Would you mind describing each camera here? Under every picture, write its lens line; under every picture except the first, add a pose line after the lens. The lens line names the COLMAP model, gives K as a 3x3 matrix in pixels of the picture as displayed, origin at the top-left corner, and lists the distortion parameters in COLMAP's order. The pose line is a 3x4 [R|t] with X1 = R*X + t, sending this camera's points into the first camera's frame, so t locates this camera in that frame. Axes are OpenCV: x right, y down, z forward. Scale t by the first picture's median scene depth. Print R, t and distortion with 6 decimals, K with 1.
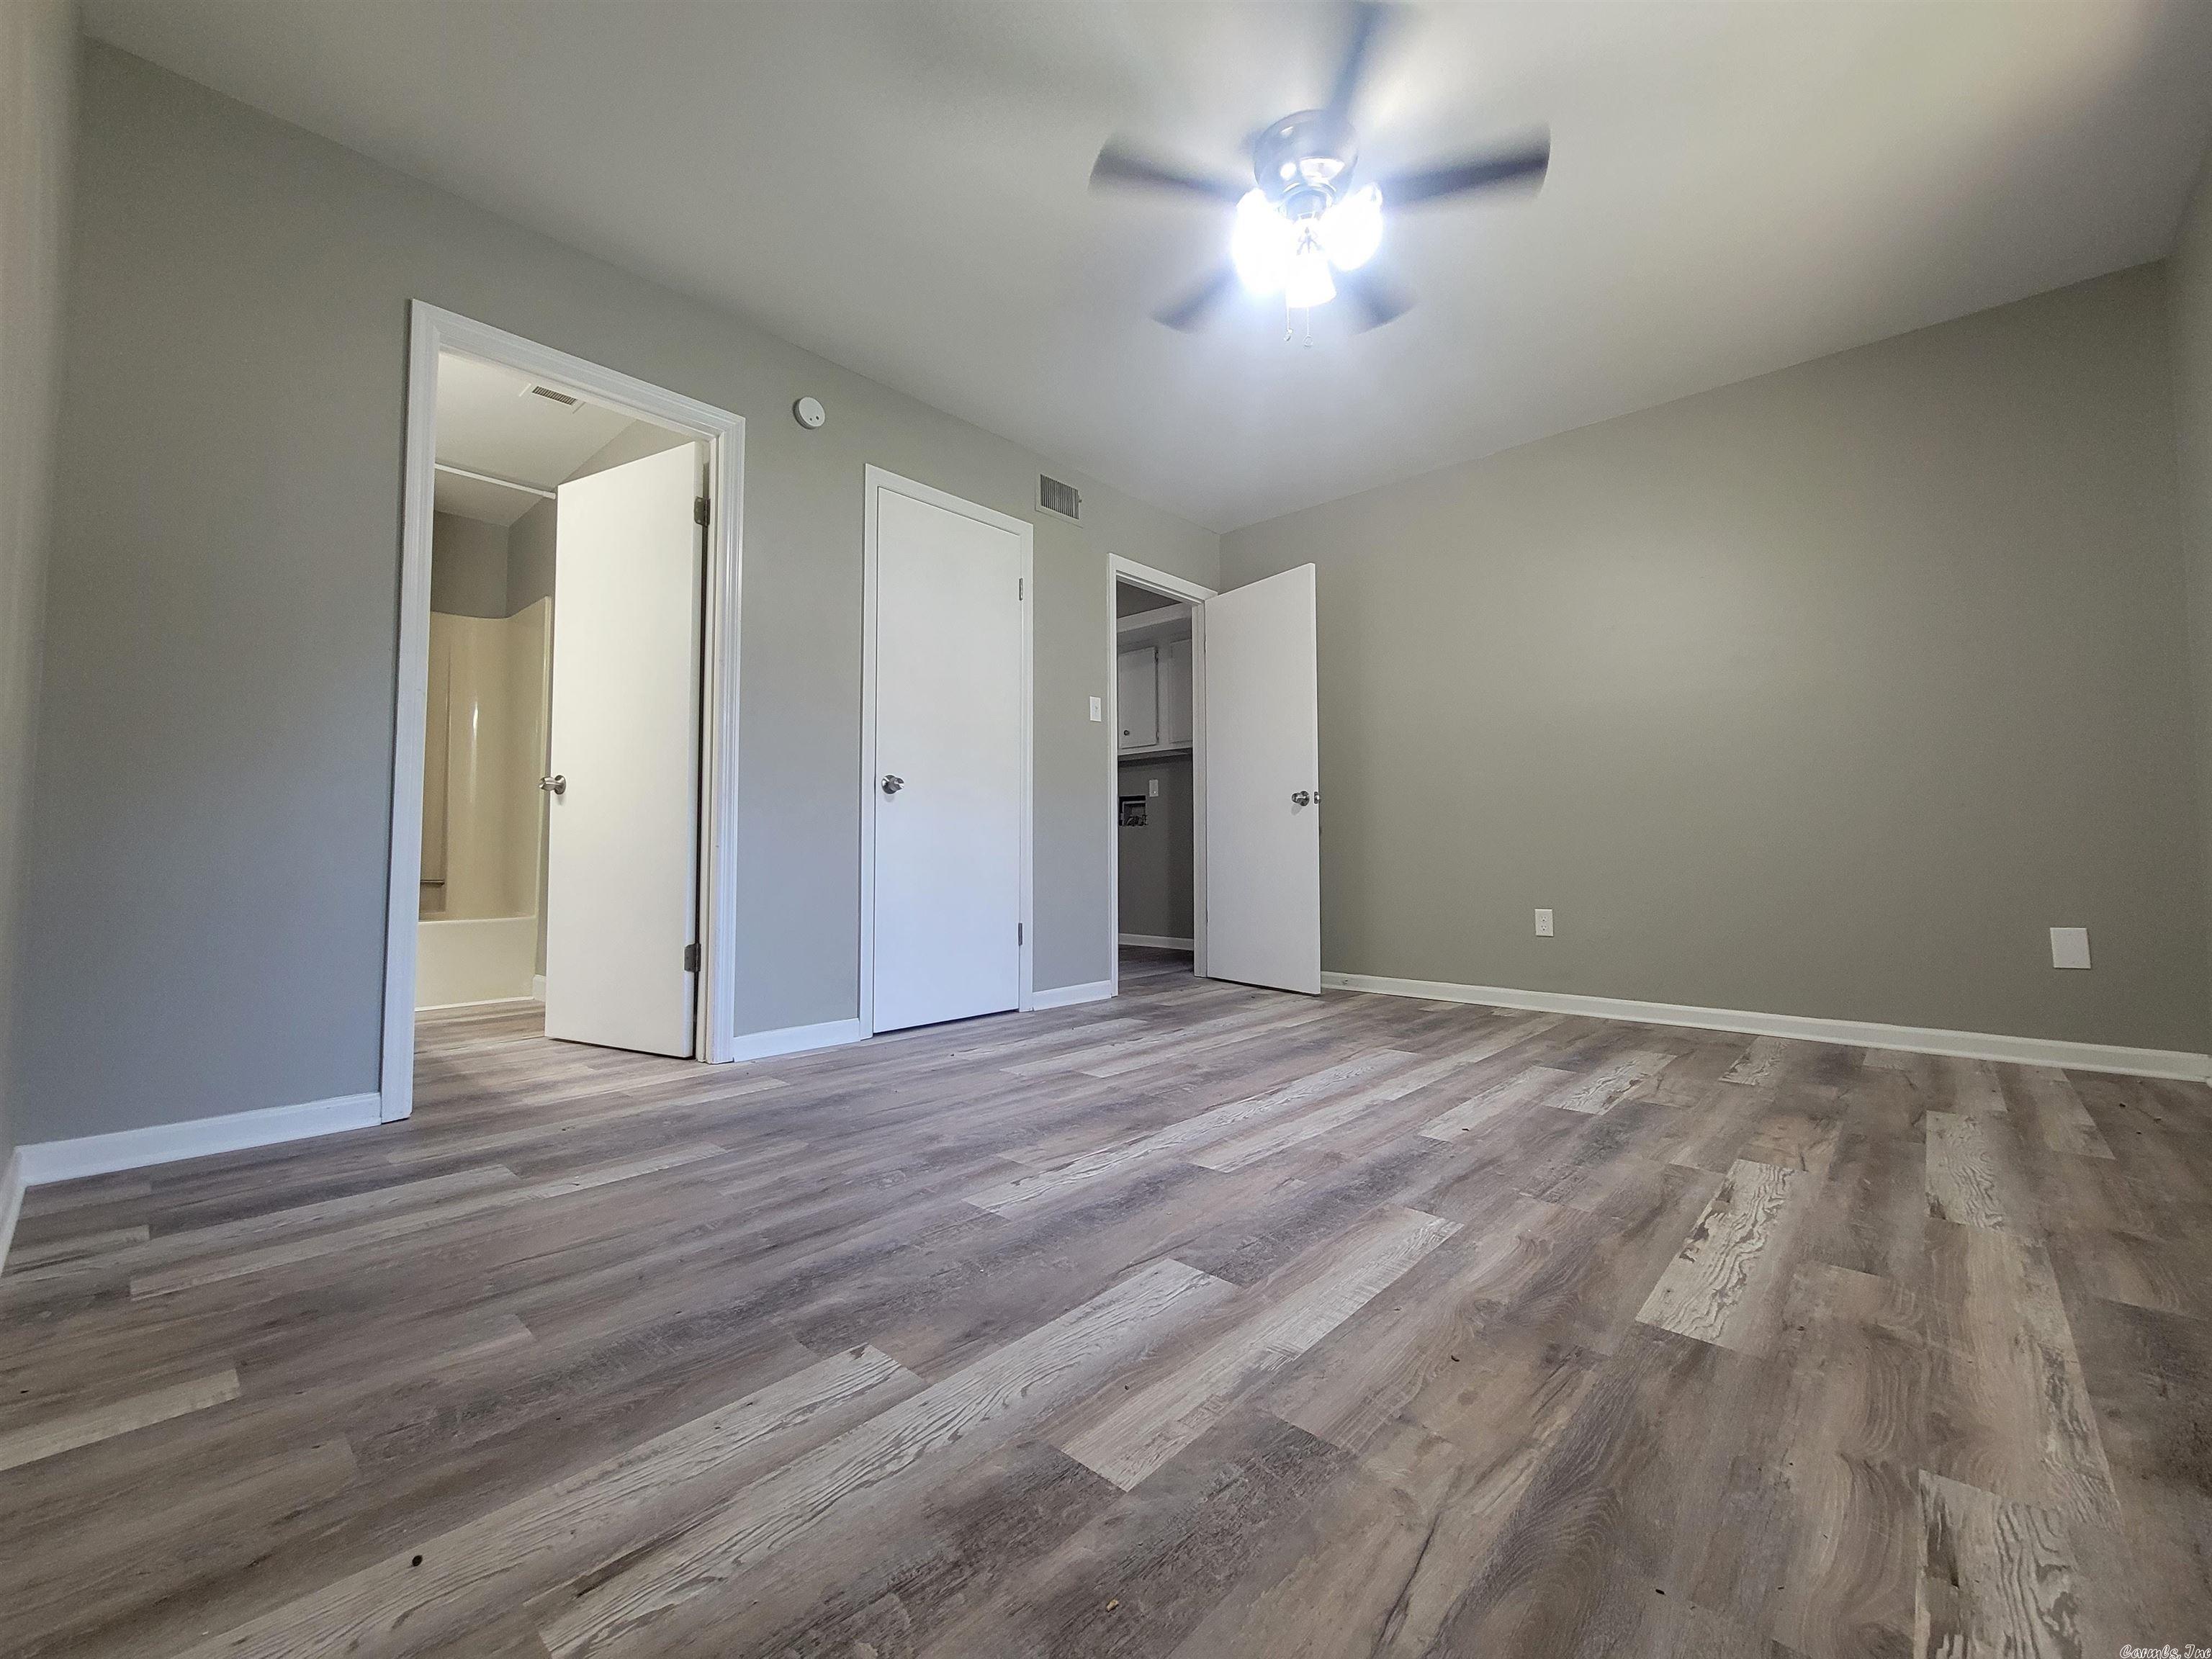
lens RADIAL K [[903.2, 0, 1109.3], [0, 903.2, 806.9], [0, 0, 1]] dist [0.003183, -0.002752]
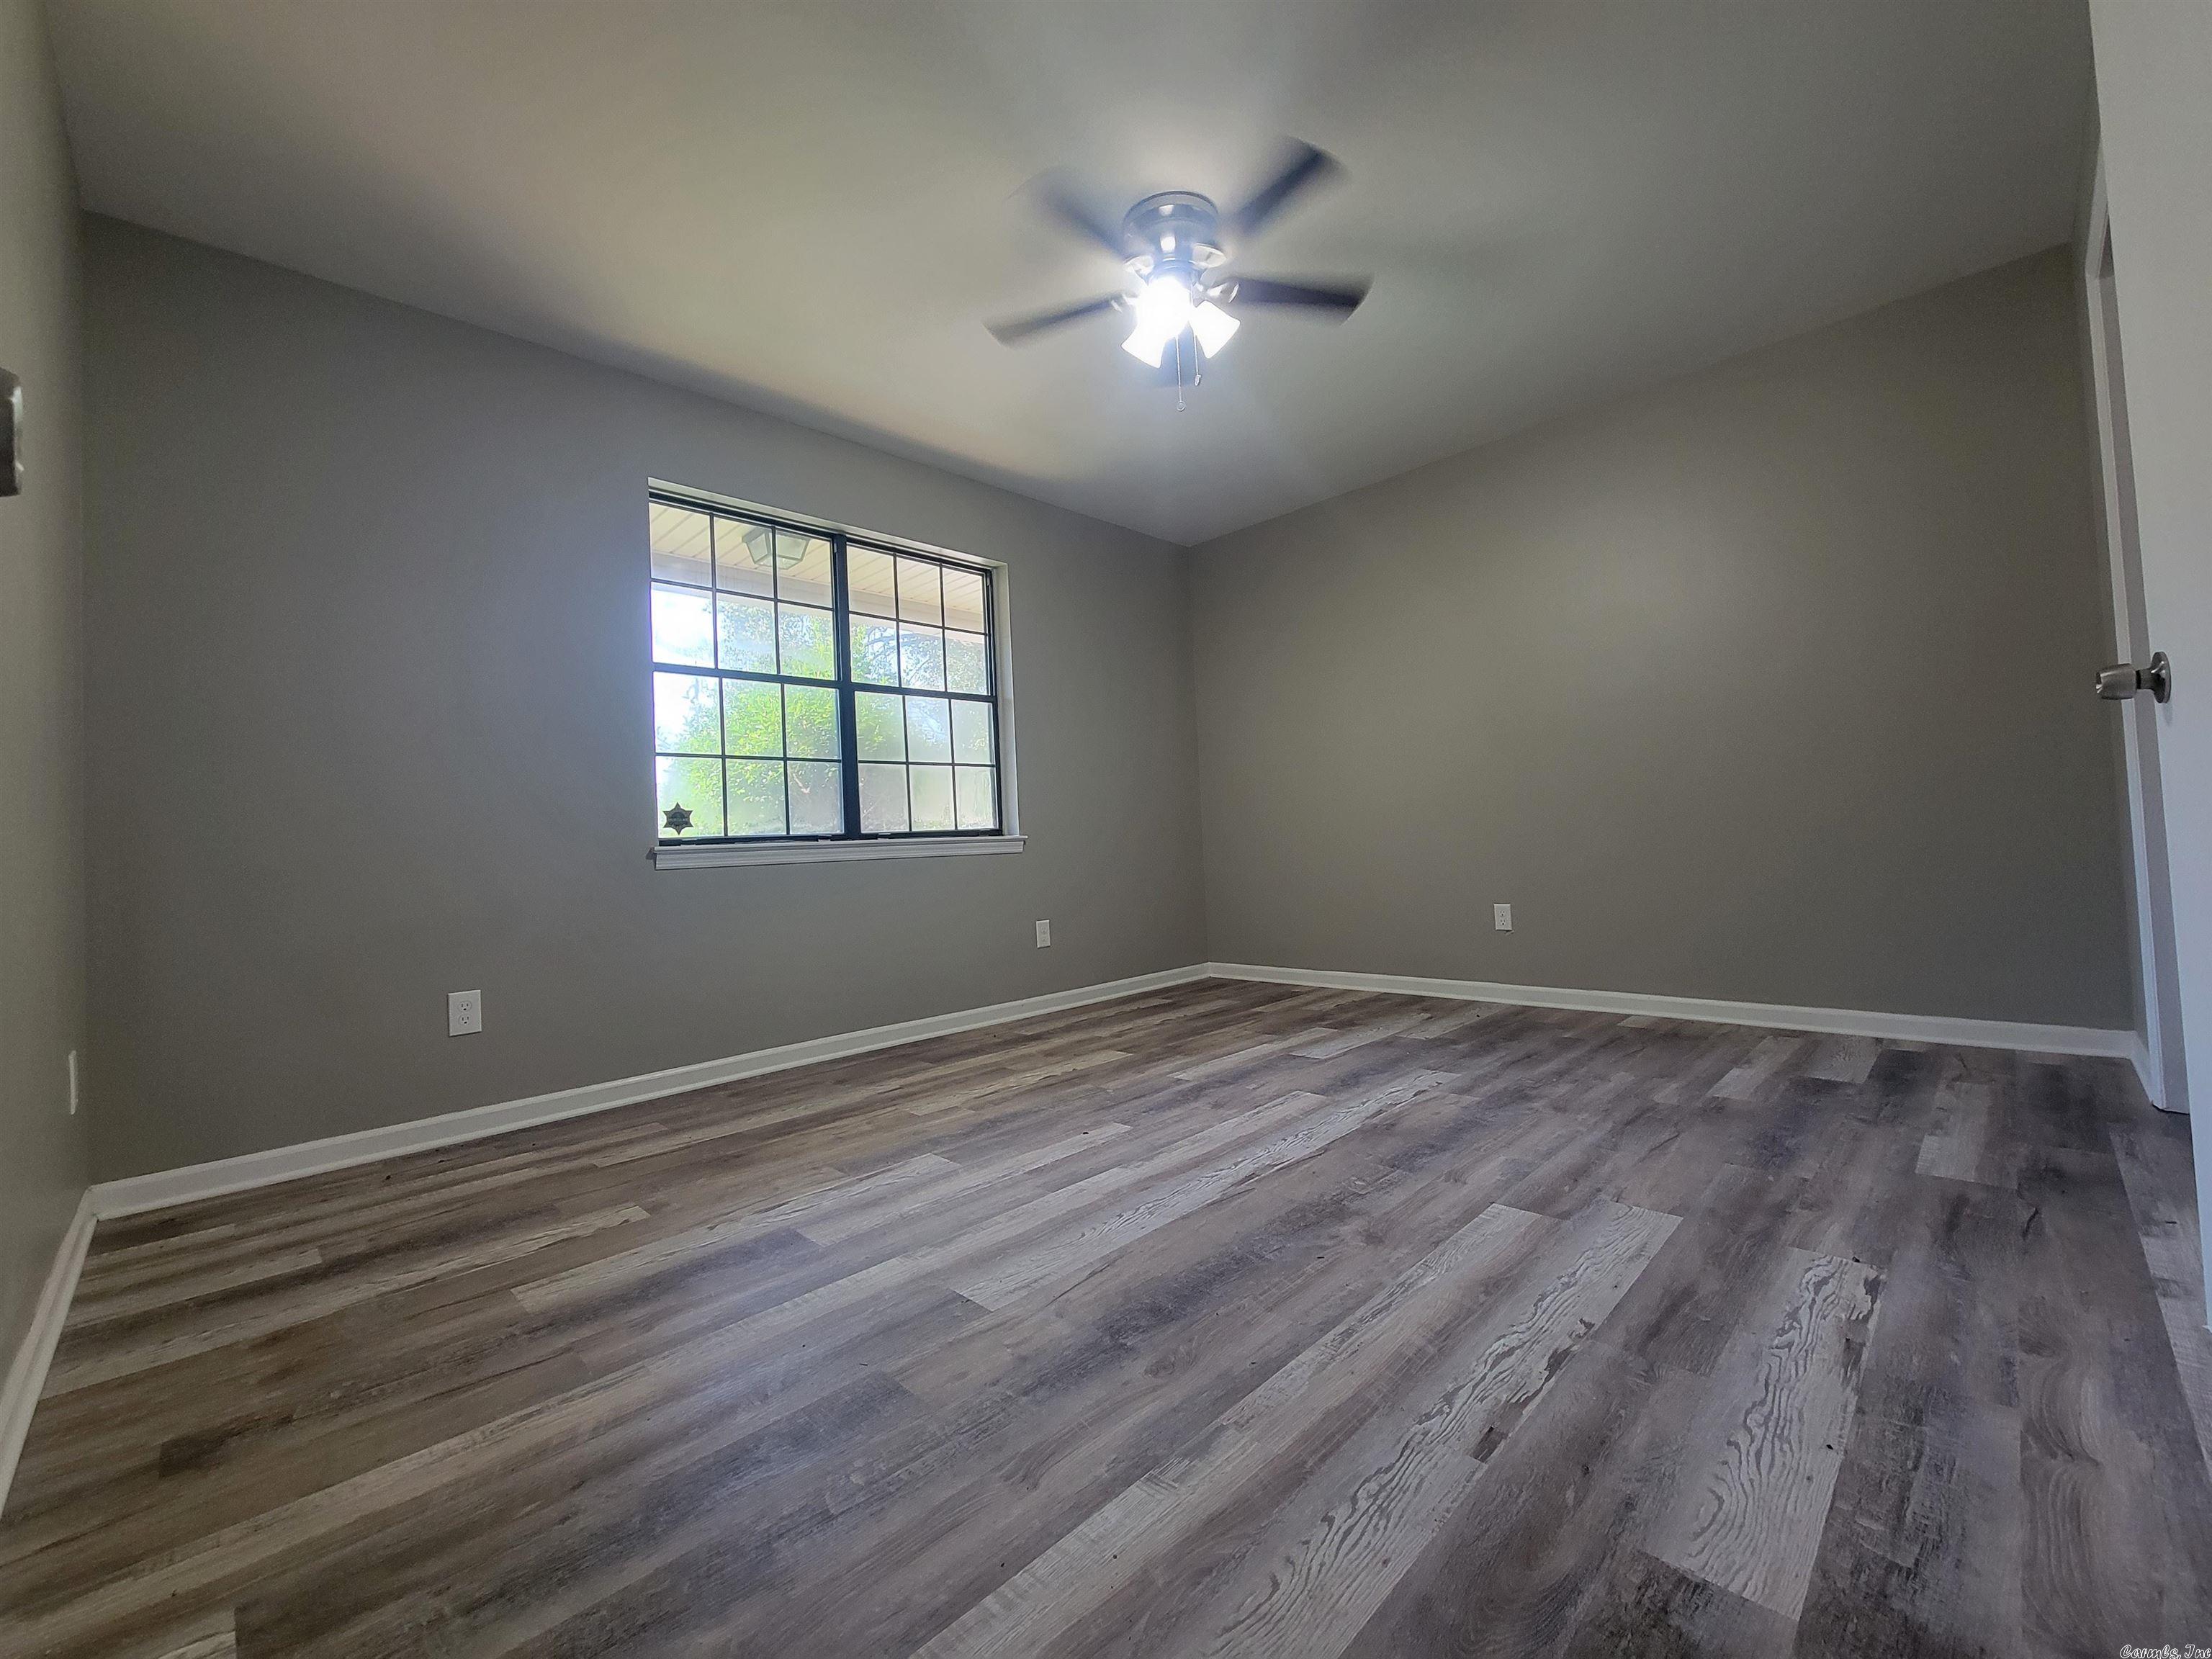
lens RADIAL K [[903.2, 0, 1100.7], [0, 903.2, 820.0], [0, 0, 1]] dist [0.003183, -0.002752]
pose [[-0.997163, 0.051563, 0.054838, 0.353048], [0.046977, 0.995537, -0.081849, 0.077286], [-0.058814, -0.079041, -0.995135, 2.562157]]
